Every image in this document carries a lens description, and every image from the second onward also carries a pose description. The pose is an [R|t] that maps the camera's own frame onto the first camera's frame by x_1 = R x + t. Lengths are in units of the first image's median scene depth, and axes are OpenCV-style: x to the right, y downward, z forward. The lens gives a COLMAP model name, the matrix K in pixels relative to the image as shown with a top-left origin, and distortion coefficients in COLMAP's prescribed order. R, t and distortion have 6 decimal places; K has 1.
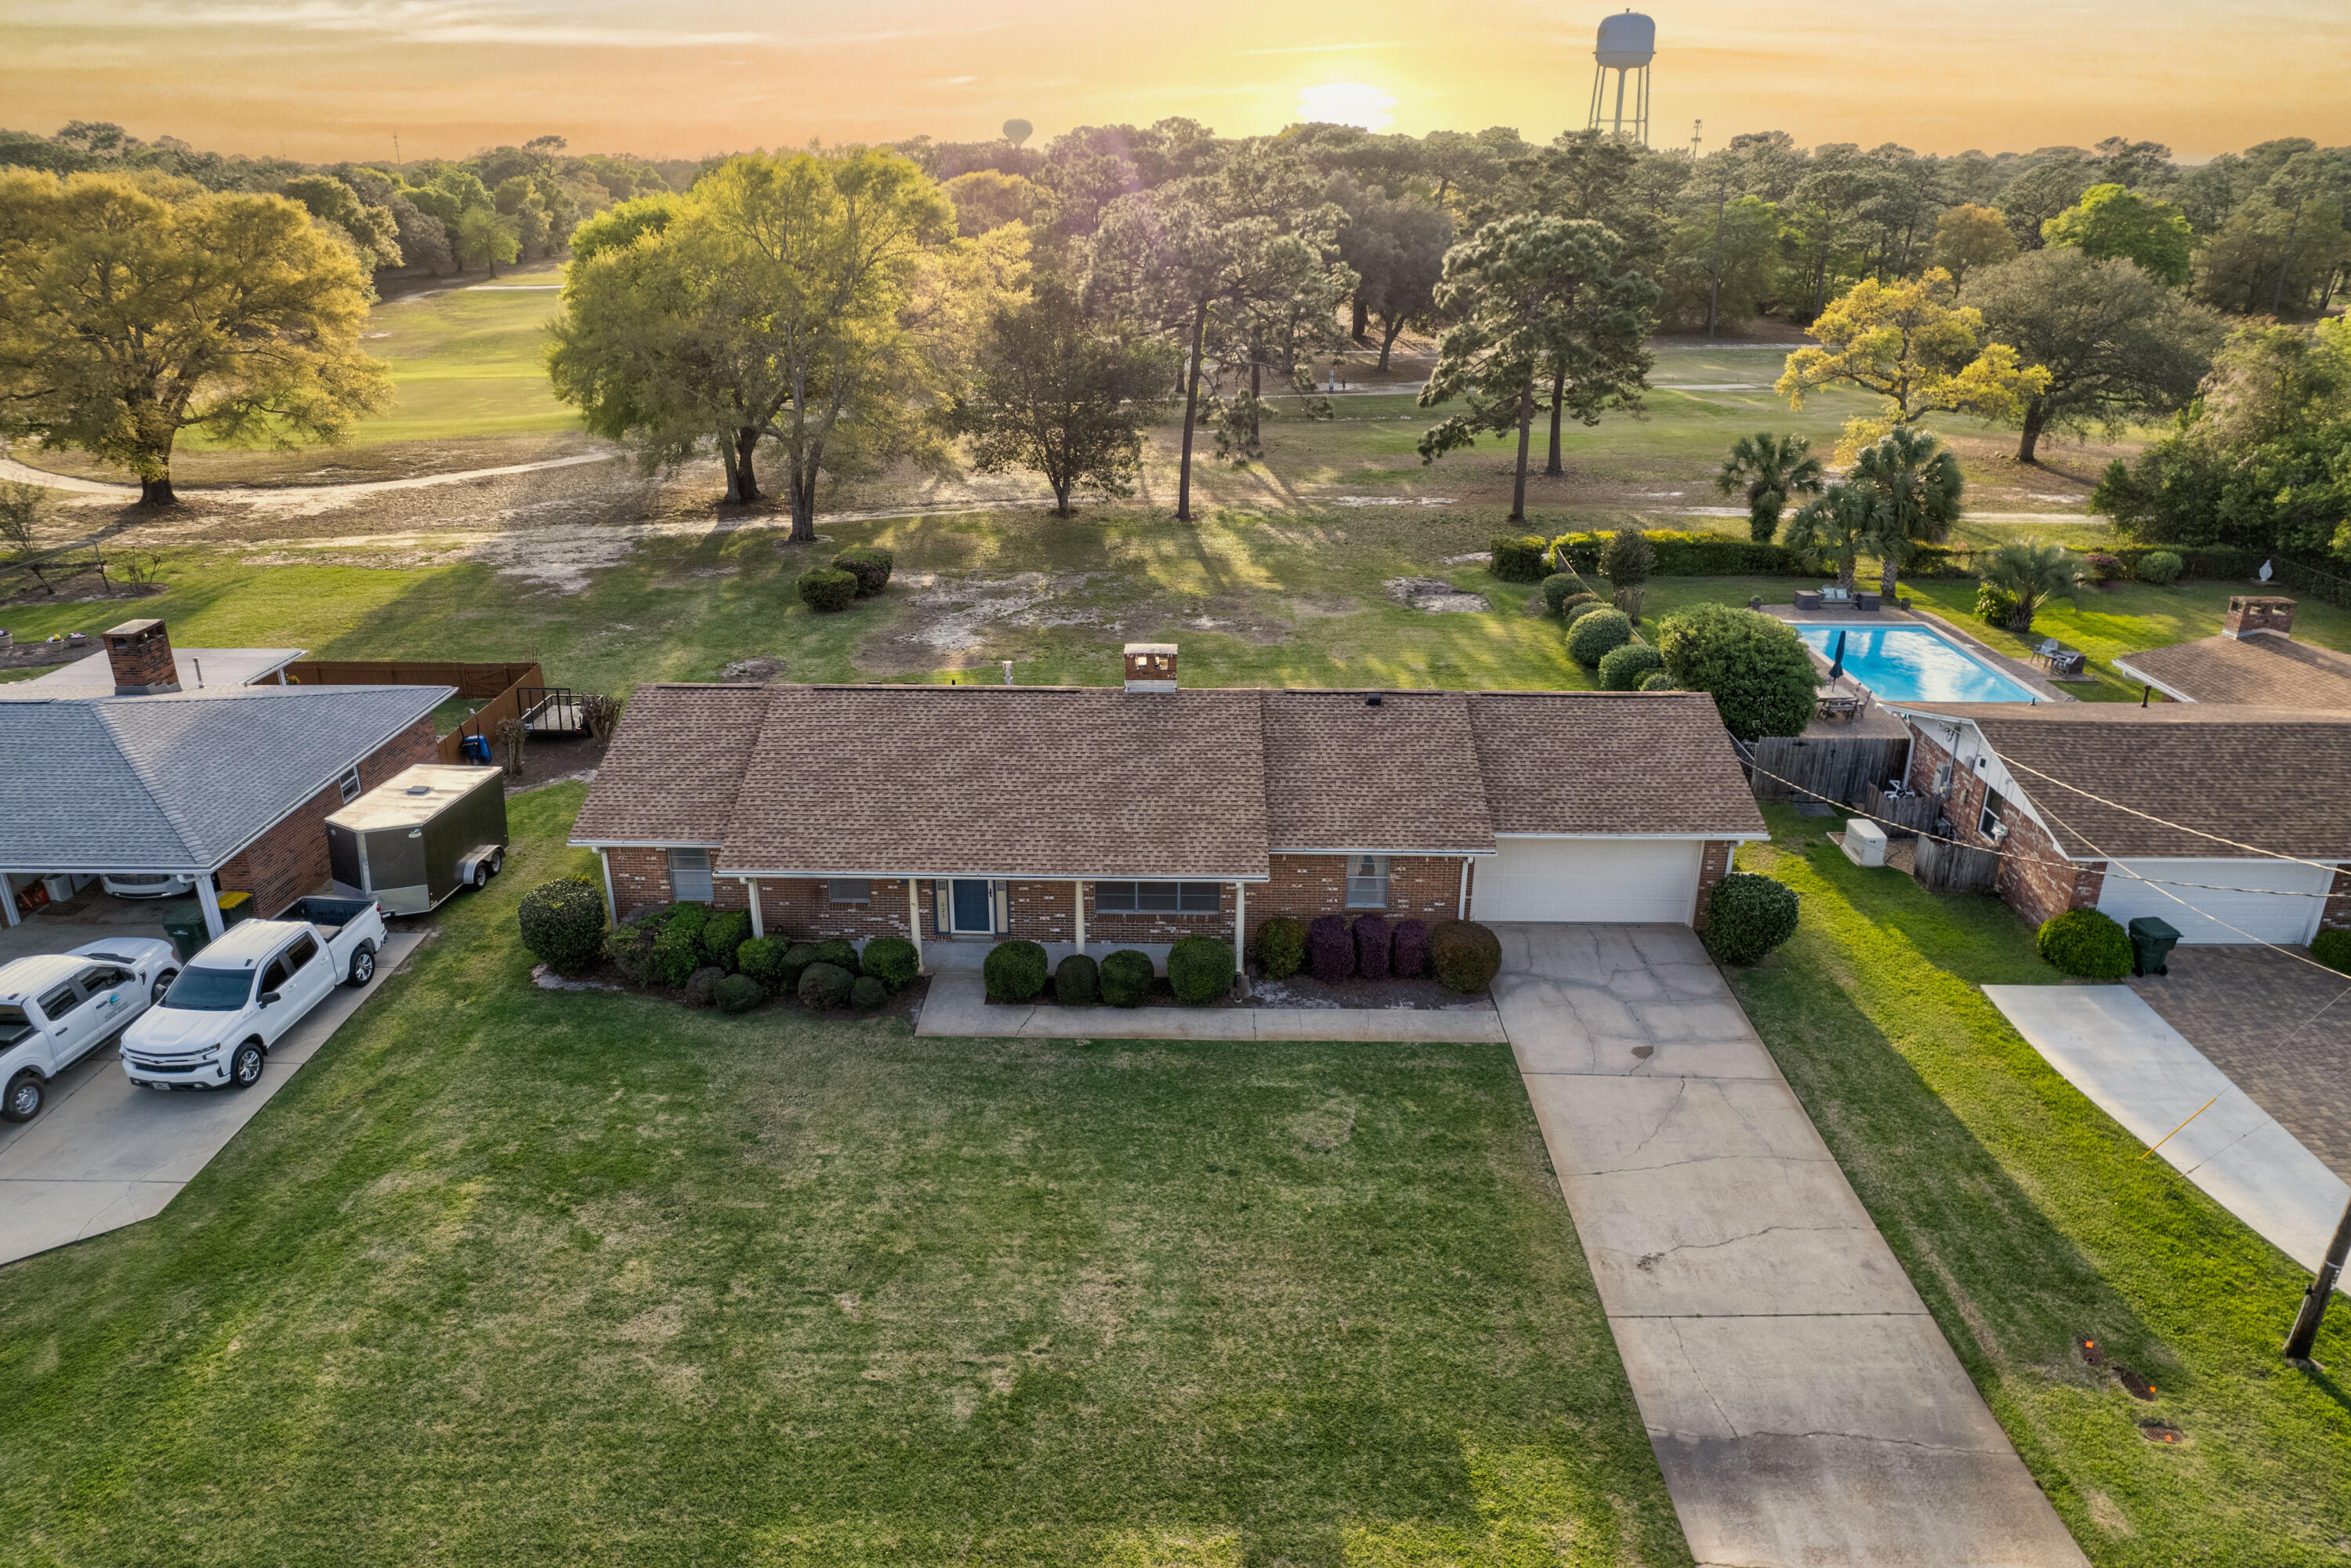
lens RADIAL K [[1513.4, 0, 1174.3], [0, 1513.4, 788.2], [0, 0, 1]] dist [-0.007375, -0.001347]
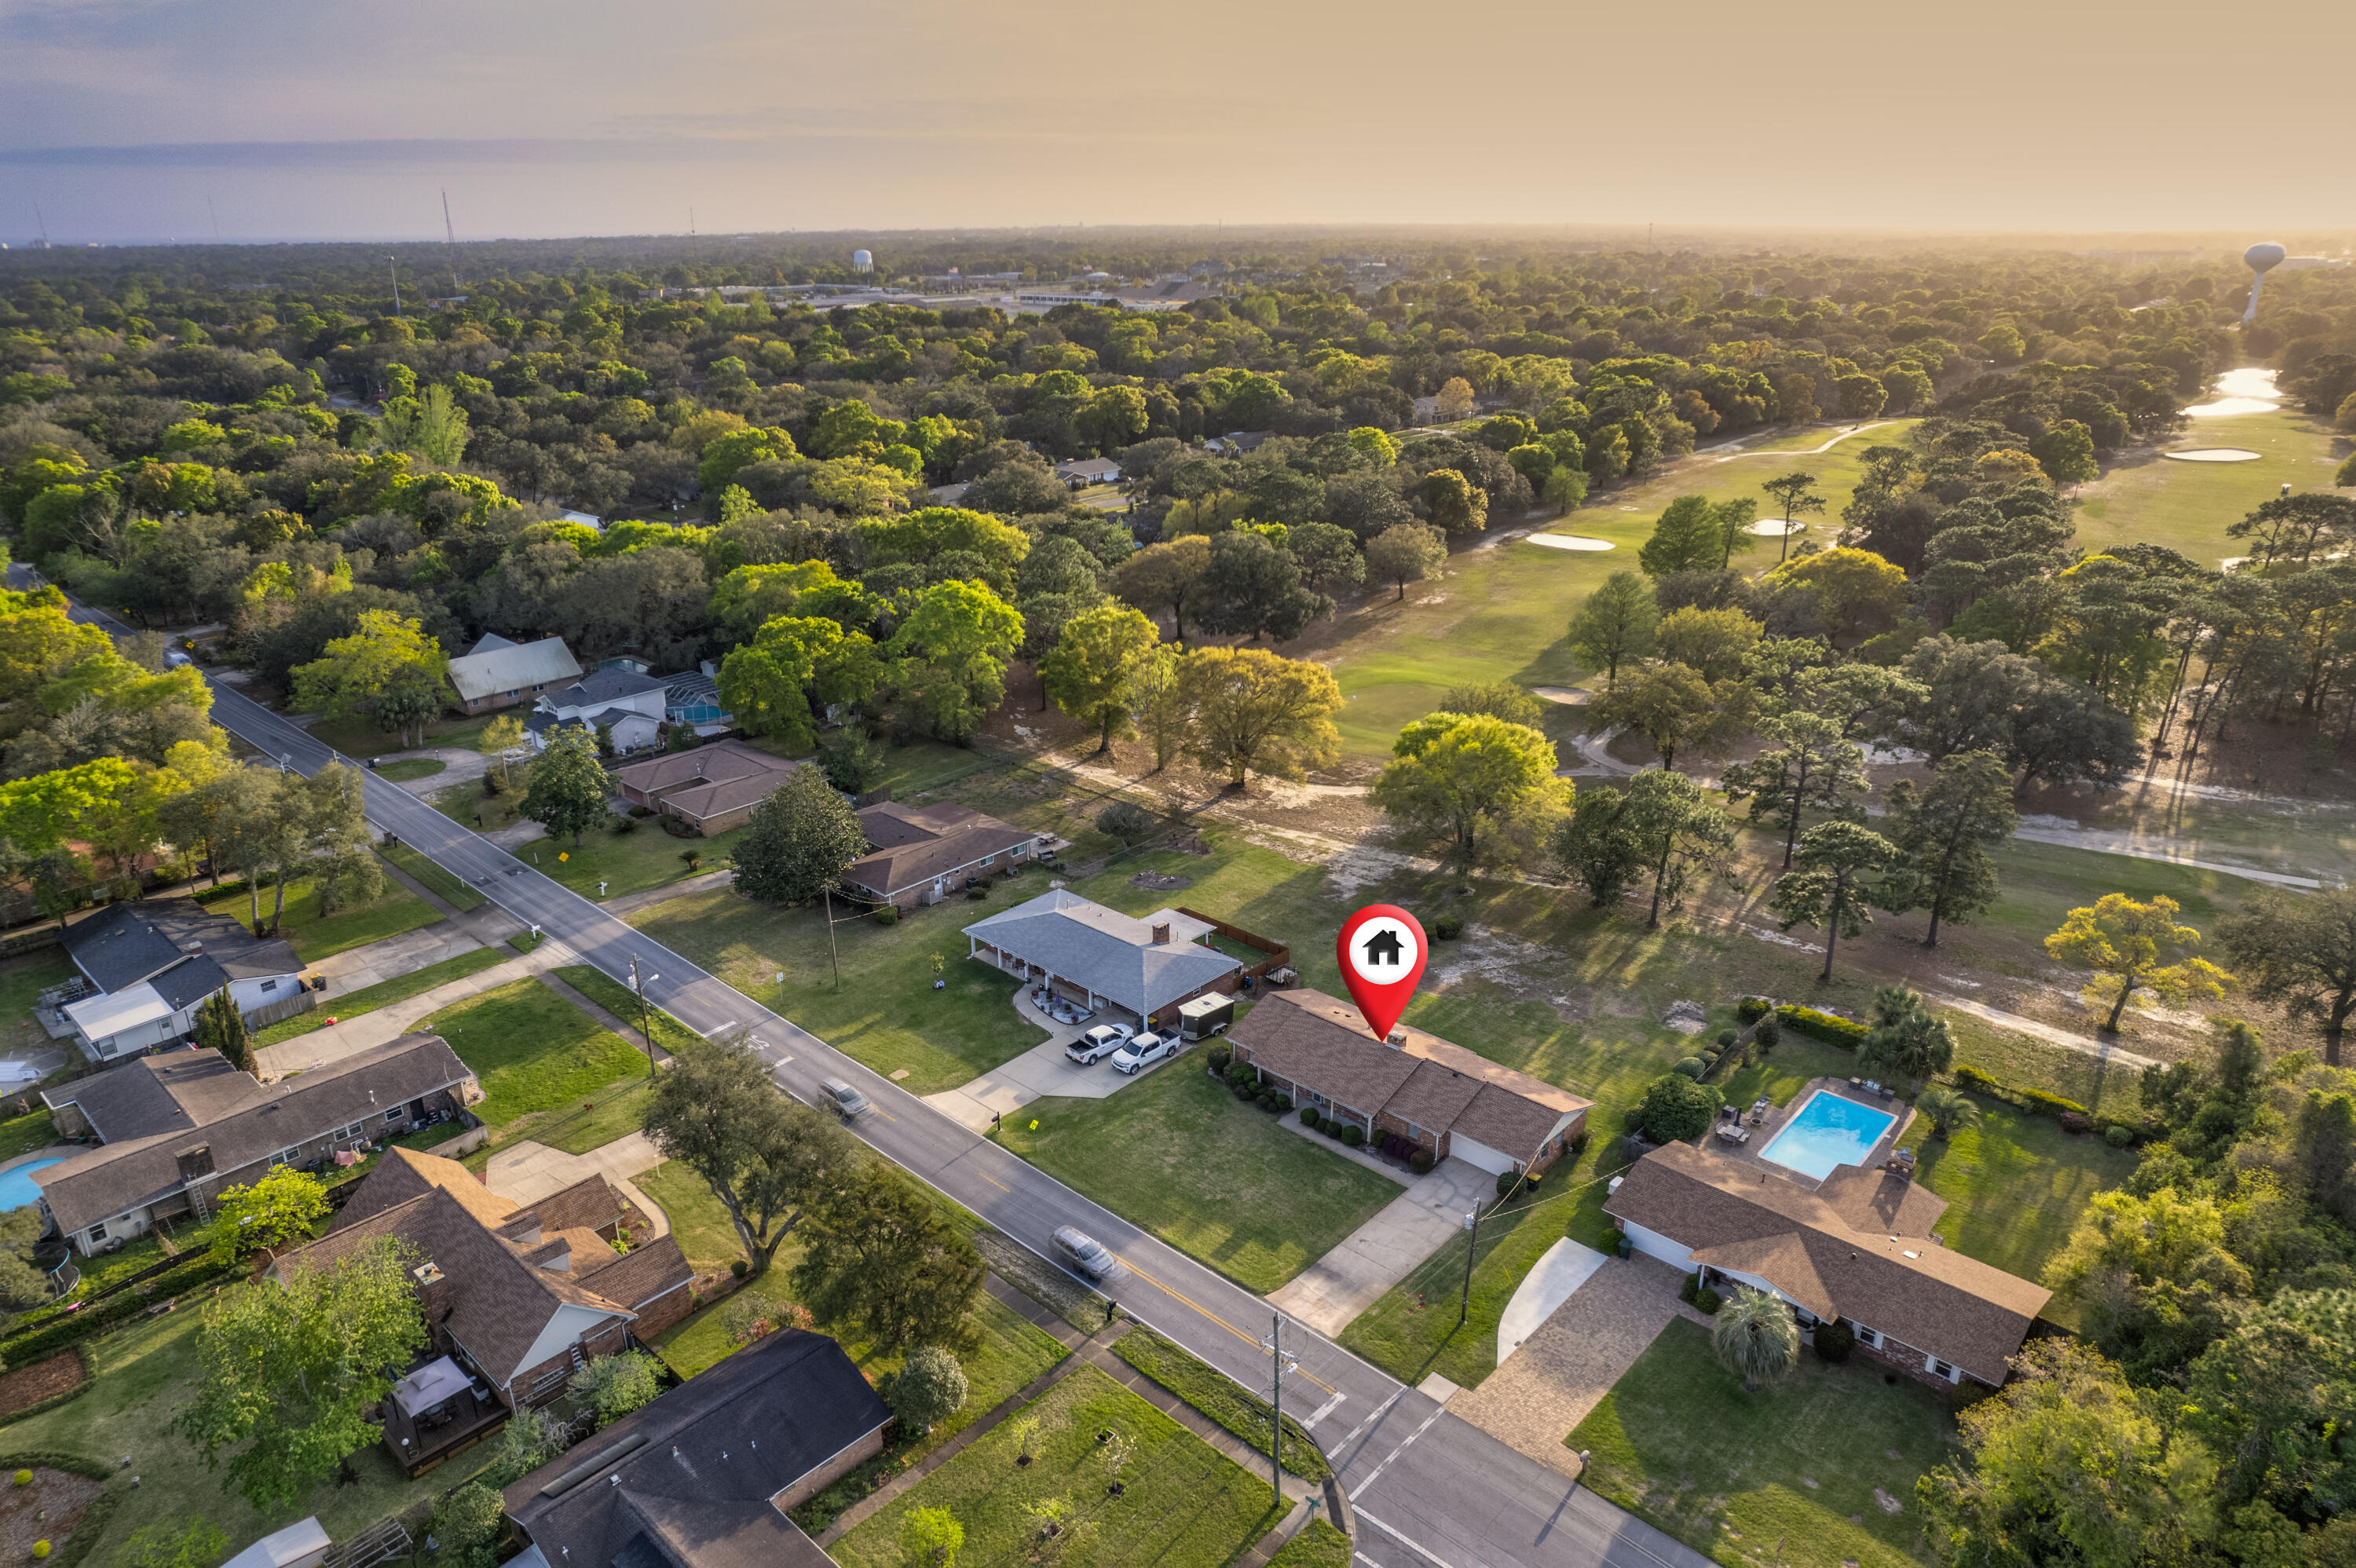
lens RADIAL K [[1516.5, 0, 1180.9], [0, 1516.5, 783.9], [0, 0, 1]] dist [-0.007375, -0.001347]
pose [[0.743278, 0.221334, -0.631308, 1.691783], [-0.245812, 0.968028, 0.049978, -0.714692], [0.622186, 0.118036, 0.773920, -1.950834]]
